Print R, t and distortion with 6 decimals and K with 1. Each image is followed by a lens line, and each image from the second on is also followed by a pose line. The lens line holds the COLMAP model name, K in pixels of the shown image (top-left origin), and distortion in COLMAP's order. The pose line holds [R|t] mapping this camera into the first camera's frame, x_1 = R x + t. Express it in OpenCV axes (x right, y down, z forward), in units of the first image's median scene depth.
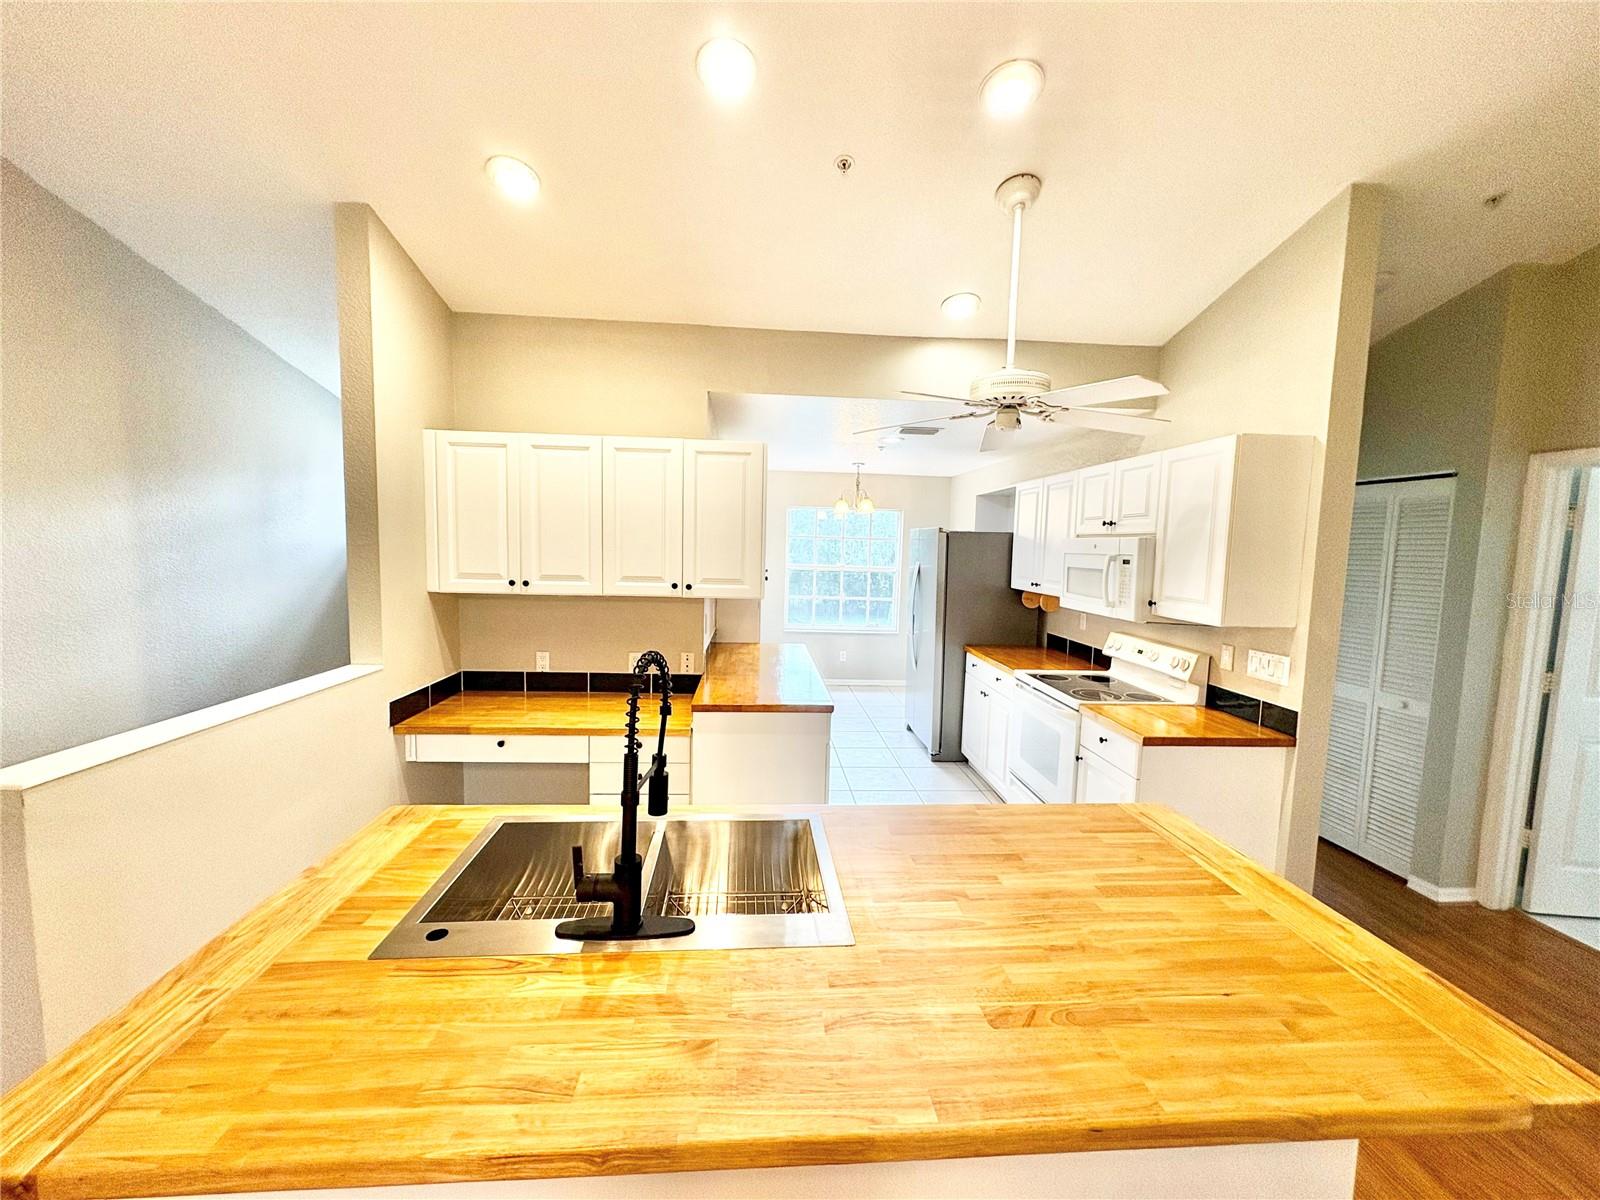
lens RADIAL K [[636.4, 0, 796.1], [0, 636.4, 598.4], [0, 0, 1]] dist [-0.000572, 0.000326]
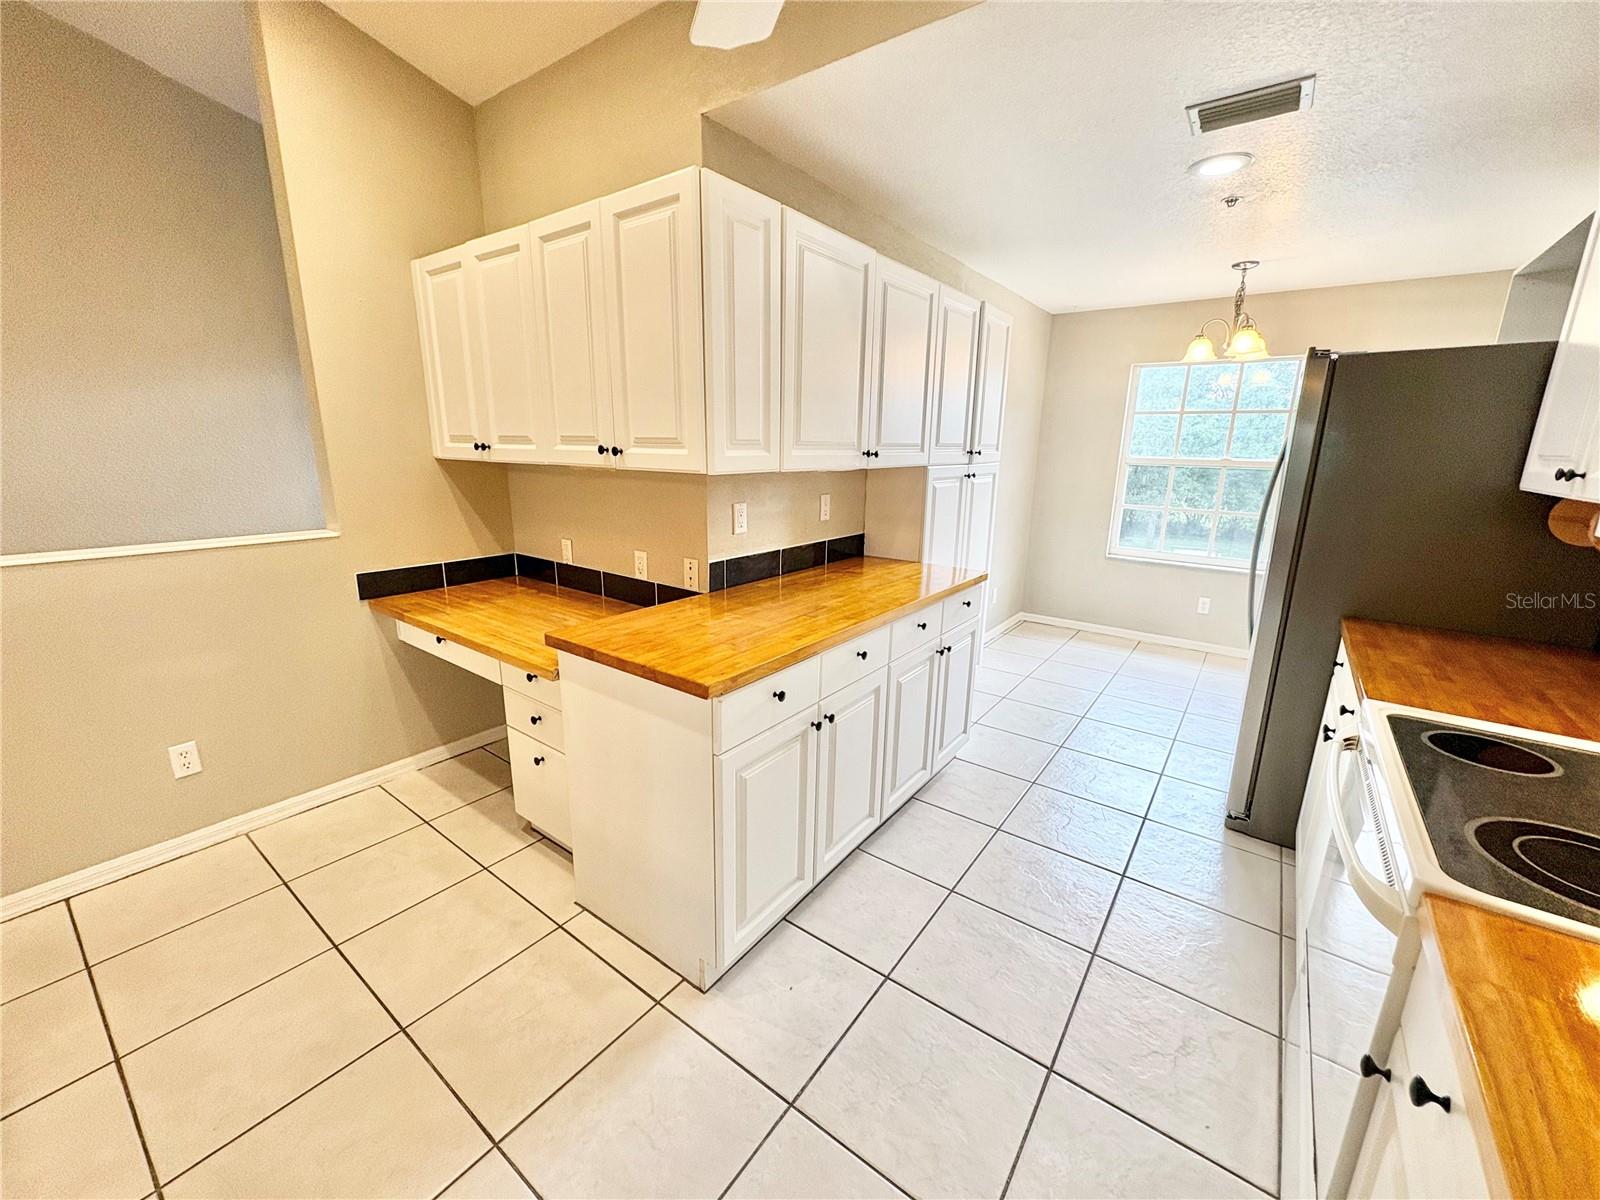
lens RADIAL K [[636.4, 0, 802.7], [0, 636.4, 597.9], [0, 0, 1]] dist [-0.000572, 0.000326]
pose [[0.762693, 0.139546, -0.631527, 0.397280], [-0.052260, 0.986550, 0.154880, 0.017779], [0.644646, -0.085122, 0.759727, 0.634936]]
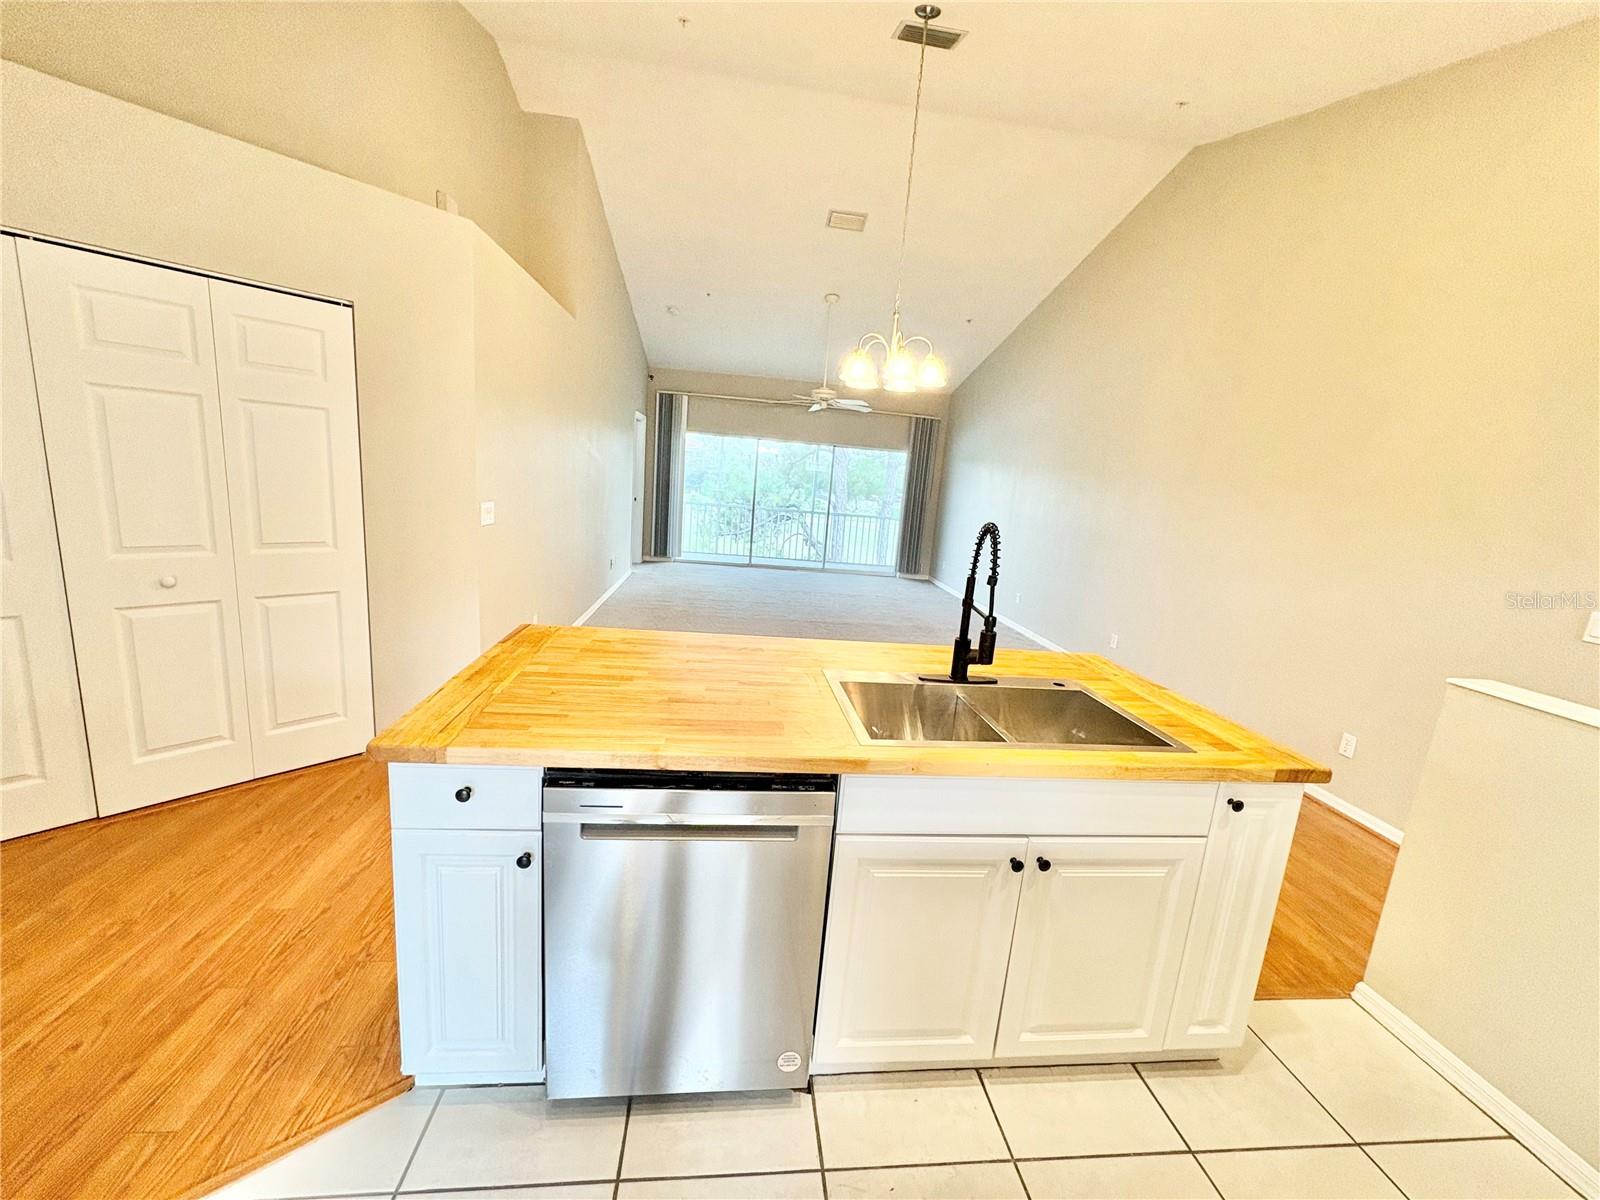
lens RADIAL K [[636.4, 0, 797.5], [0, 636.4, 598.3], [0, 0, 1]] dist [-0.000572, 0.000326]
pose [[-0.993645, -0.094614, -0.060967, 0.106056], [-0.107781, 0.955919, 0.273134, -0.037866], [0.032437, 0.277970, -0.960042, 0.978491]]
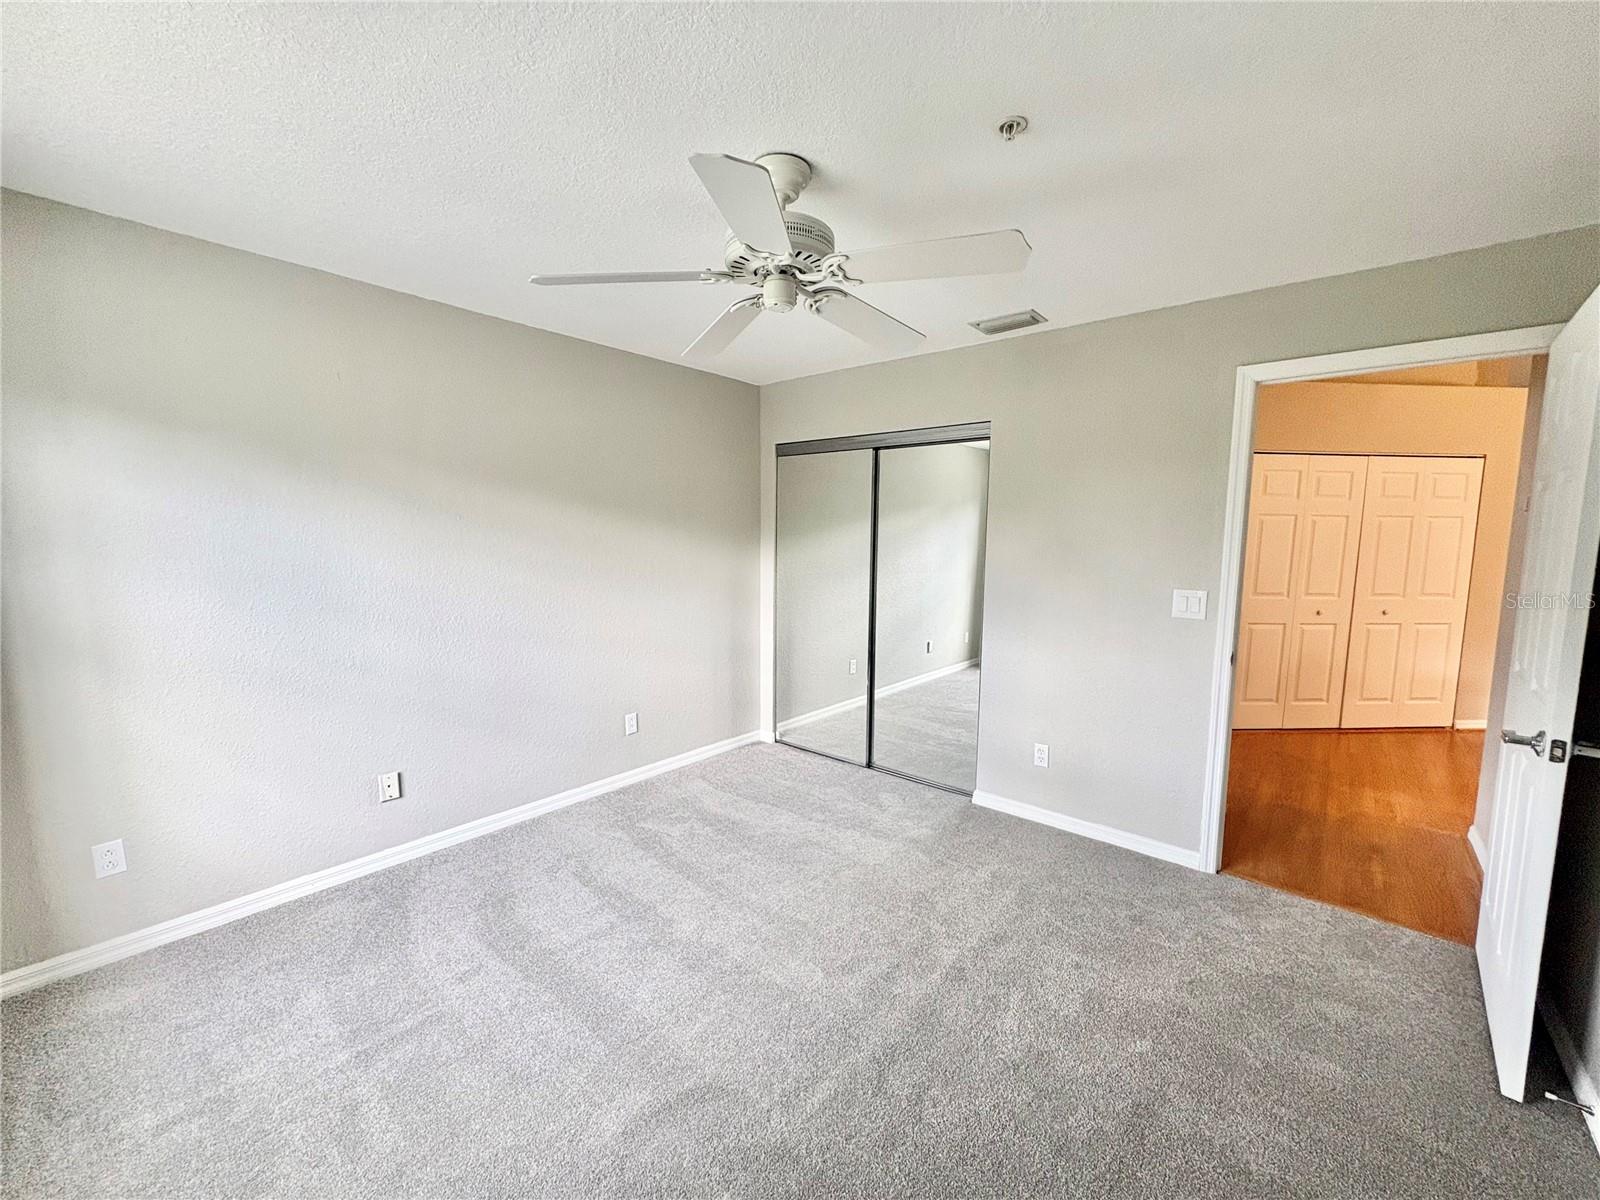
lens RADIAL K [[636.4, 0, 801.2], [0, 636.4, 596.4], [0, 0, 1]] dist [-0.000572, 0.000326]
pose [[-0.721310, -0.100675, 0.685256, 0.806062], [0.032027, 0.983473, 0.178201, -0.113692], [-0.691871, 0.150485, -0.706165, 2.248511]]
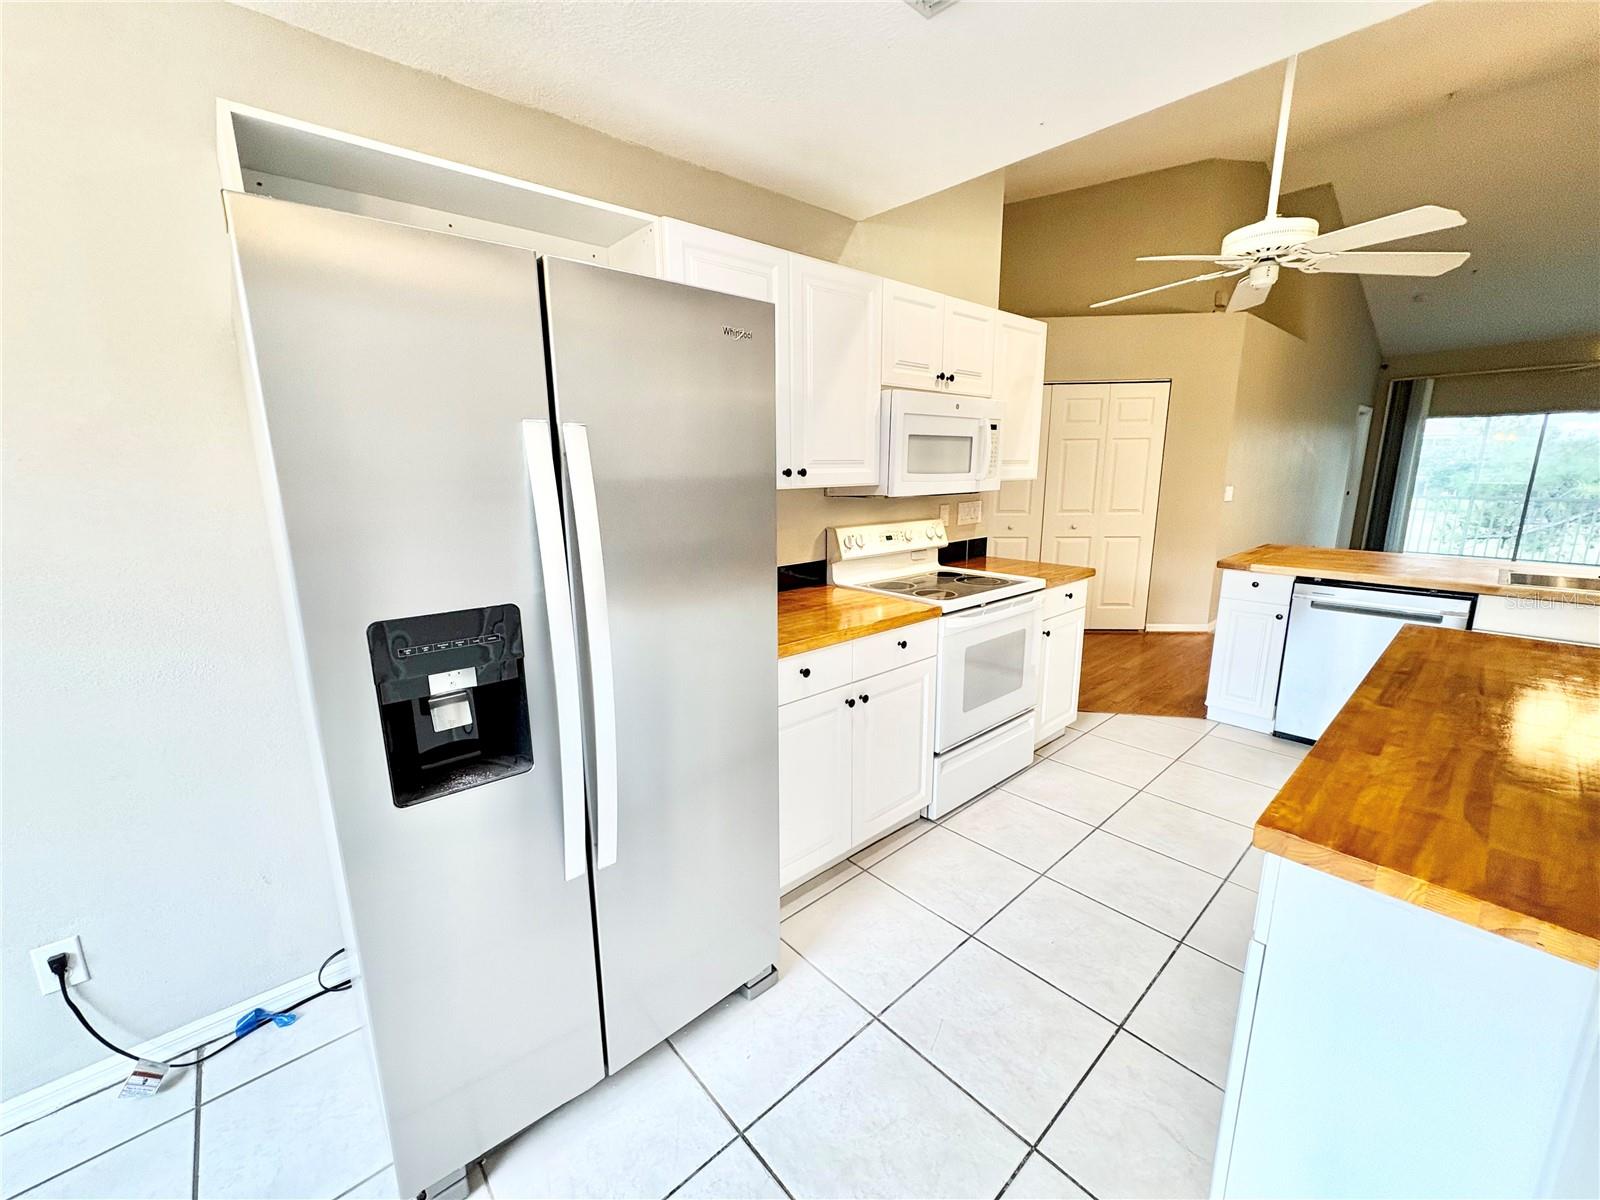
lens RADIAL K [[636.4, 0, 796.5], [0, 636.4, 598.5], [0, 0, 1]] dist [-0.000572, 0.000326]
pose [[-0.616329, -0.179877, 0.766670, -0.059383], [0.061787, 0.959516, 0.274793, -0.091288], [-0.785061, 0.216733, -0.580263, 1.830825]]
